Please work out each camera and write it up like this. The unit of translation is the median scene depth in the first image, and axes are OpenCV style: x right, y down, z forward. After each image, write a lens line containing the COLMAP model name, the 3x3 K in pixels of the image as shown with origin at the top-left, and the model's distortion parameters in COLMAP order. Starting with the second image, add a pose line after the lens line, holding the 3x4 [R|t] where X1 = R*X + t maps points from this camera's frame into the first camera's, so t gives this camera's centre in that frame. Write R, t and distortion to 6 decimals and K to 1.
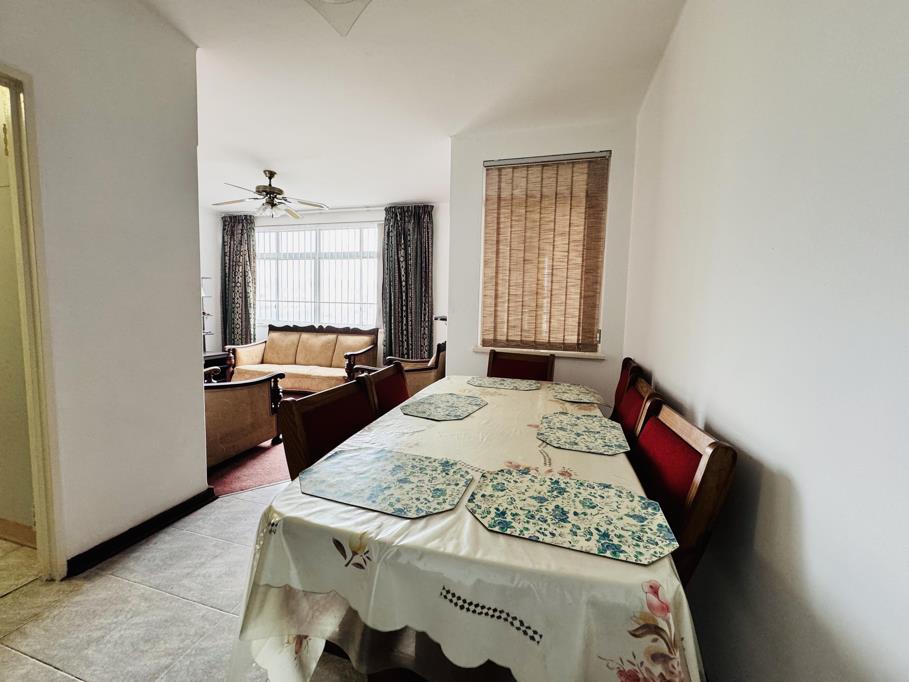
lens RADIAL K [[359.0, 0, 452.7], [0, 359.0, 339.1], [0, 0, 1]] dist [0.000294, 0.000027]
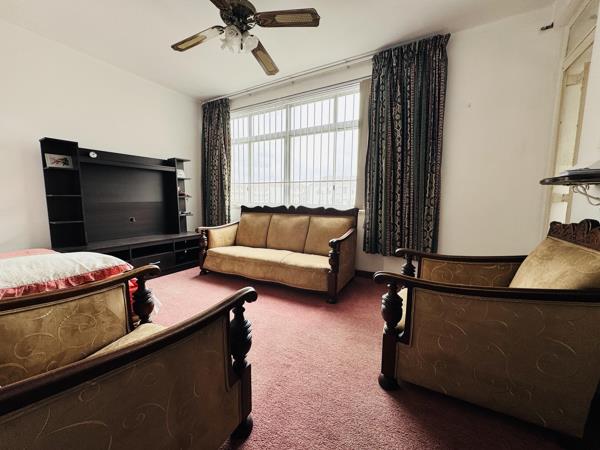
lens RADIAL K [[236.9, 0, 300.8], [0, 236.9, 224.1], [0, 0, 1]] dist [0.000294, 0.000027]
pose [[0.969303, 0.011880, -0.245584, -0.196534], [-0.009215, 0.999886, 0.011995, 0.001544], [0.245698, -0.009364, 0.969301, 0.416358]]
